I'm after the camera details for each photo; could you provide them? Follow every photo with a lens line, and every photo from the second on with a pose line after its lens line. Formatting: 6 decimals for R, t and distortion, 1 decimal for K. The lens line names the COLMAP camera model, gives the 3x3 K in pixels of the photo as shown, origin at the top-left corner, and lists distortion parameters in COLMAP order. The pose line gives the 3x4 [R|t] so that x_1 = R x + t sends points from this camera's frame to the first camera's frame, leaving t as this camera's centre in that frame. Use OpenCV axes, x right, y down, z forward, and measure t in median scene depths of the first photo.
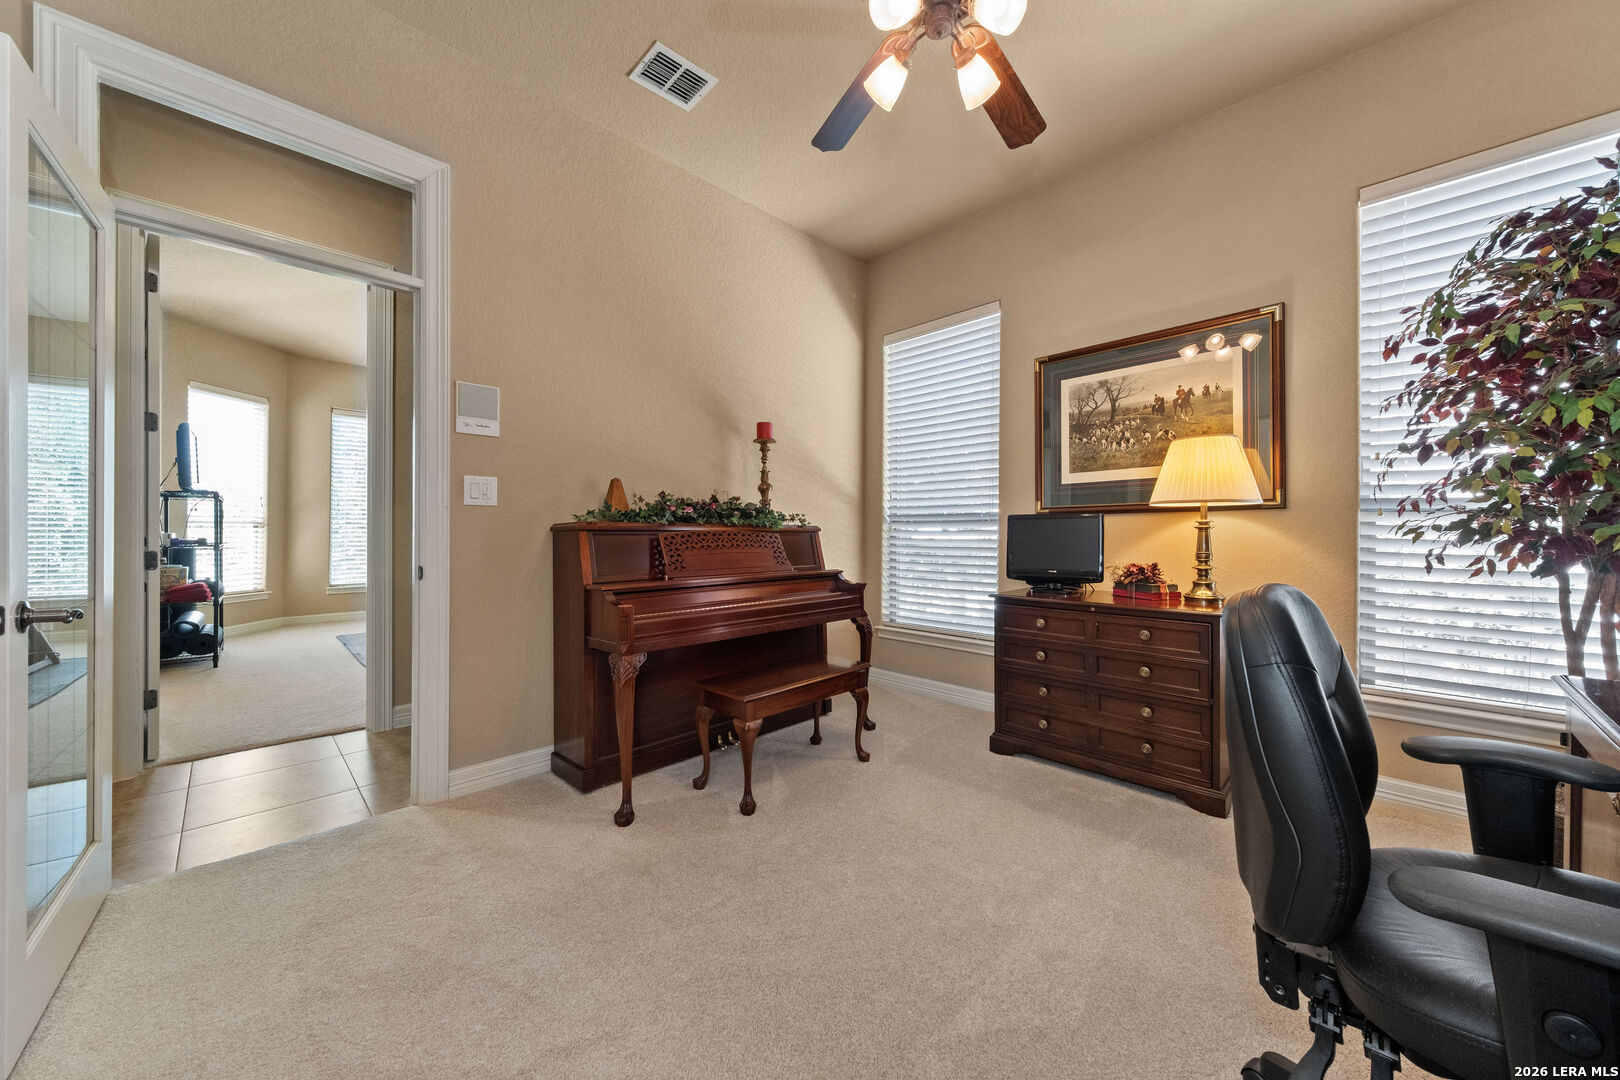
lens RADIAL K [[572.9, 0, 814.2], [0, 572.9, 529.5], [0, 0, 1]] dist [0.000140, -0.000015]
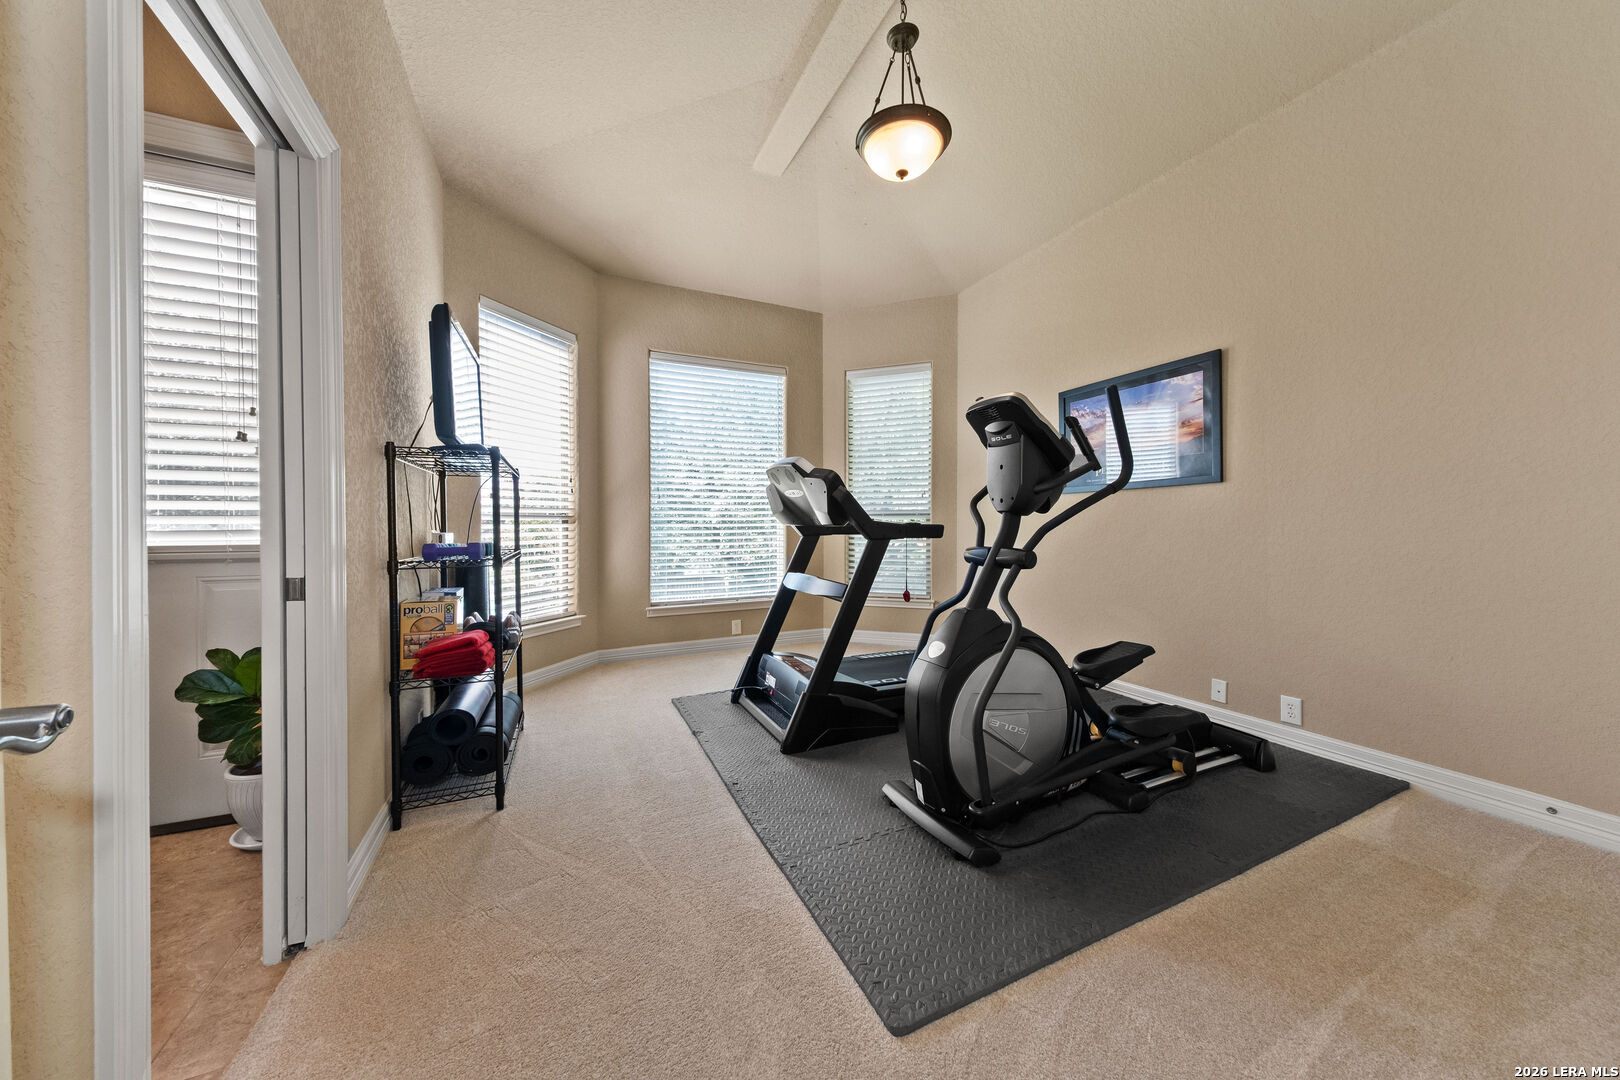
lens RADIAL K [[543.1, 0, 811.4], [0, 543.1, 533.6], [0, 0, 1]] dist [0.001458, -0.000074]
pose [[0.937965, -0.003573, -0.346713, -0.503881], [0.008535, 0.999882, 0.012786, 0.003259], [0.346626, -0.014952, 0.937884, 0.524891]]
